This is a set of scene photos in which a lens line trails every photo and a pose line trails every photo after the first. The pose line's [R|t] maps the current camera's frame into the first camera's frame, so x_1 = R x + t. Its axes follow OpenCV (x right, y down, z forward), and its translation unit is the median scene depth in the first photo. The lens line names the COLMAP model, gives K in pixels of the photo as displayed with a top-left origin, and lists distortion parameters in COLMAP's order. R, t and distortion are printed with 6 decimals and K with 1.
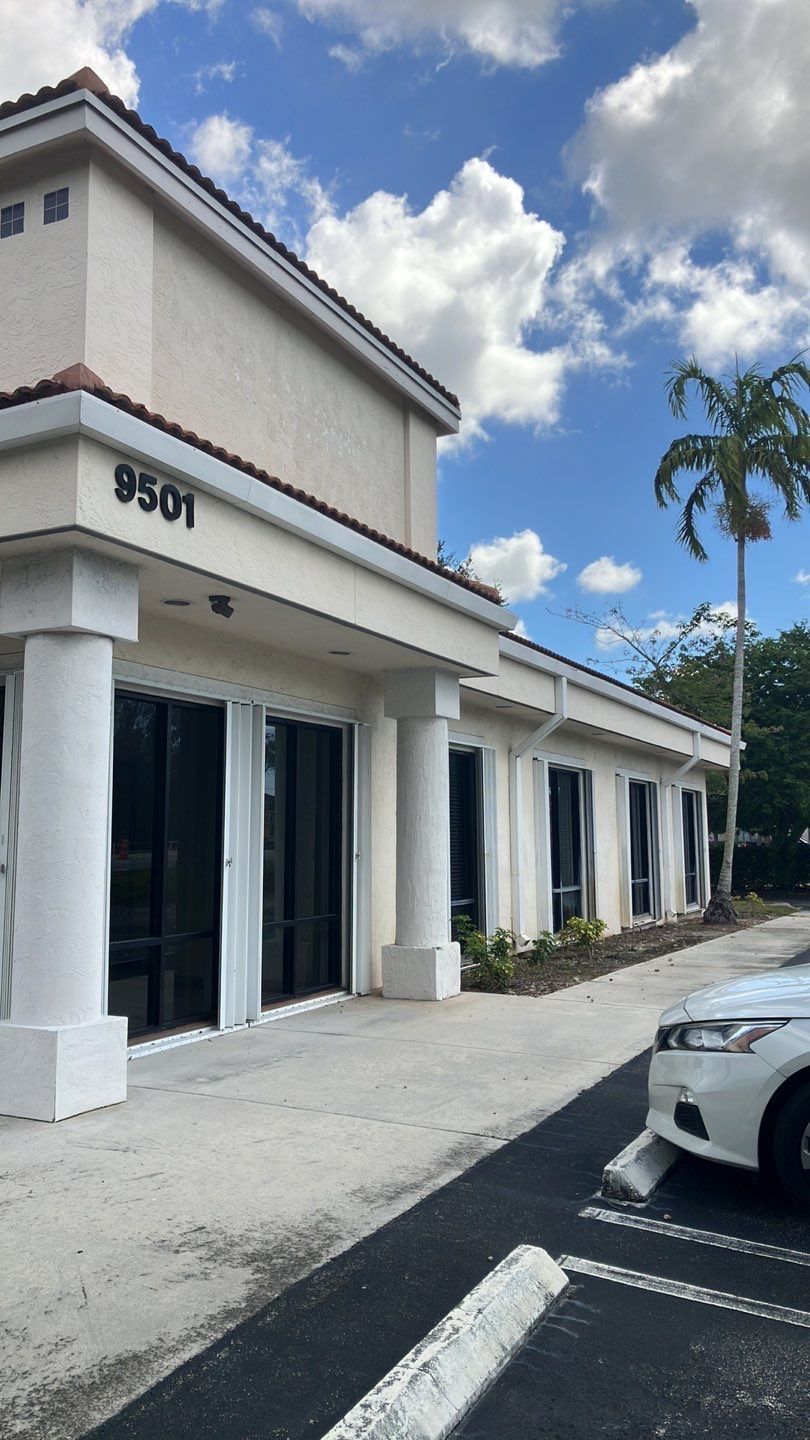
lens RADIAL K [[1113.0, 0, 405.3], [0, 1113.0, 715.4], [0, 0, 1]] dist [0.020005, -0.045957]
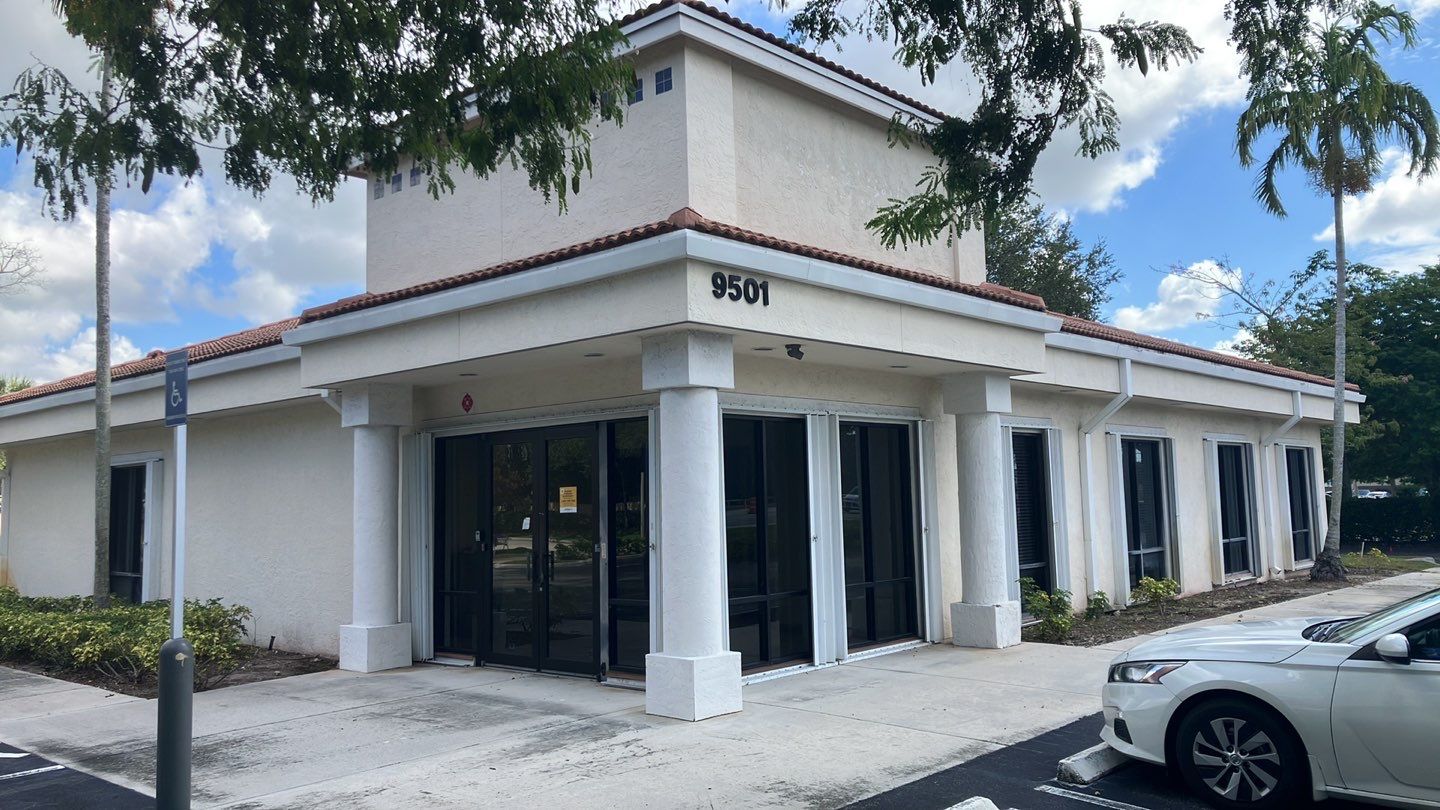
lens RADIAL K [[1113.0, 0, 715.1], [0, 1113.0, 397.7], [0, 0, 1]] dist [0.020005, -0.045957]
pose [[0.959341, -0.043414, -0.278891, 0.104730], [0.050879, 0.998513, 0.019582, -0.067526], [0.277627, -0.032976, 0.960123, -0.292480]]
